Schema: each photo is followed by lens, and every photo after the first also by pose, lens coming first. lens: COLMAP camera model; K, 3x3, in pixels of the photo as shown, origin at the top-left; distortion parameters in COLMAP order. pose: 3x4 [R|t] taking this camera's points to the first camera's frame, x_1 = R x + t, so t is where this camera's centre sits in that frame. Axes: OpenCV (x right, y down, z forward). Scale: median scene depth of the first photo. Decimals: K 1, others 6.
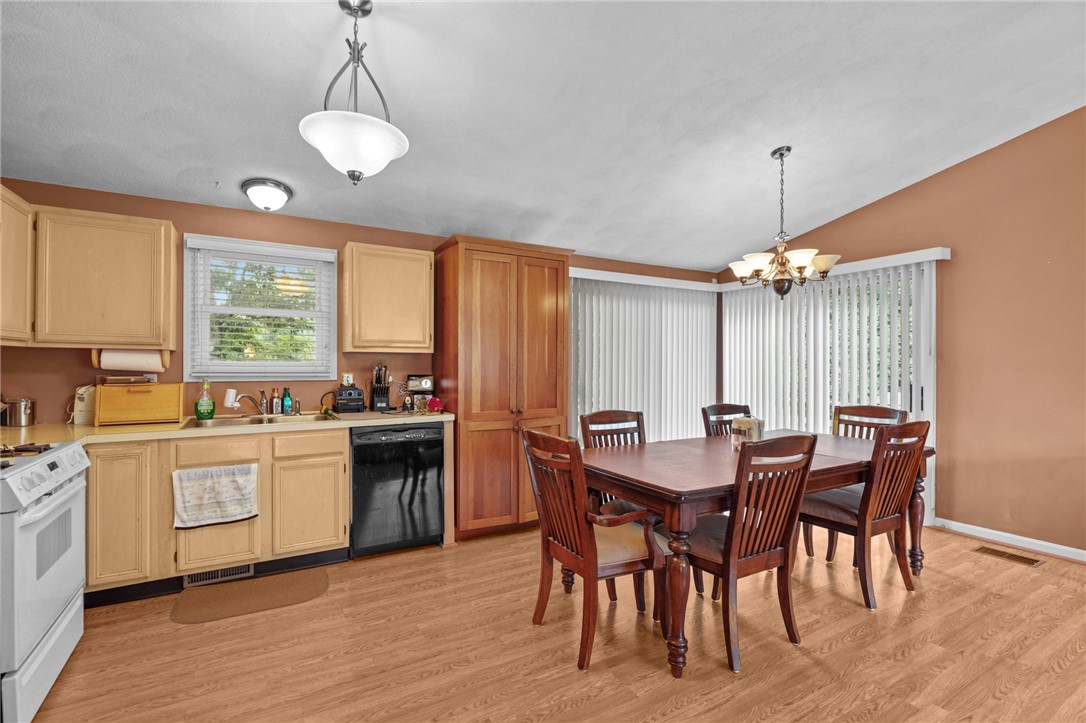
lens RADIAL K [[499.1, 0, 522.1], [0, 499.1, 367.8], [0, 0, 1]] dist [0.001981, 0.002266]
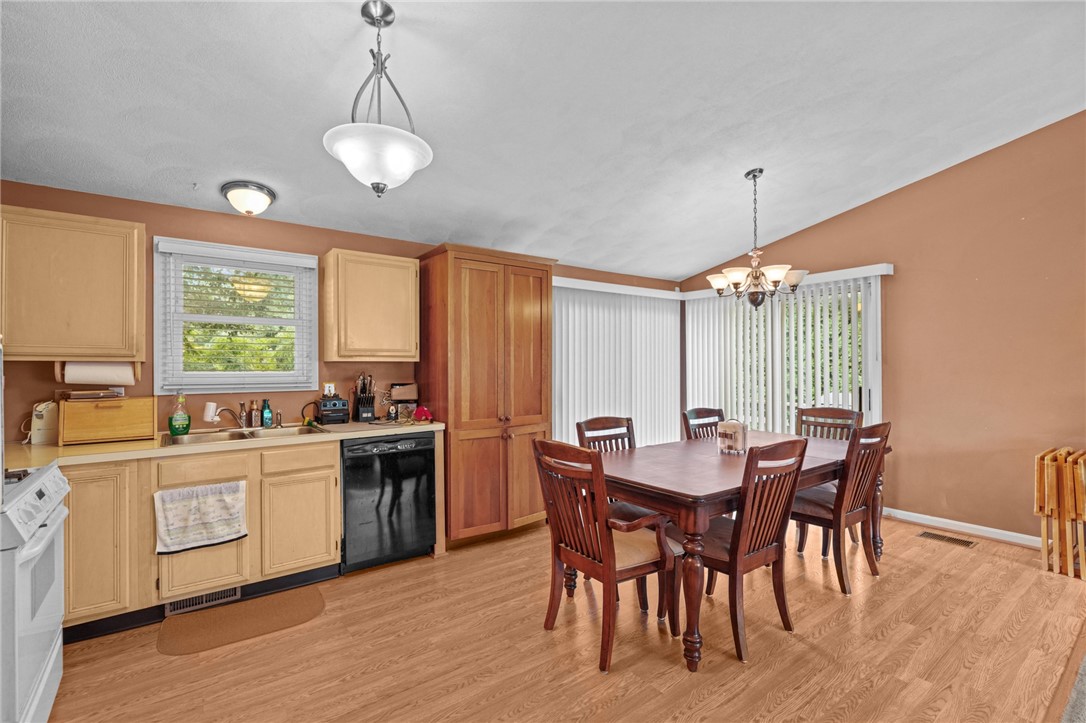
lens RADIAL K [[499.1, 0, 518.3], [0, 499.1, 367.3], [0, 0, 1]] dist [0.001981, 0.002266]
pose [[0.993122, -0.008082, 0.116808, -0.128995], [0.008381, 0.999963, -0.002068, -0.018859], [-0.116787, 0.003033, 0.993152, -0.007464]]
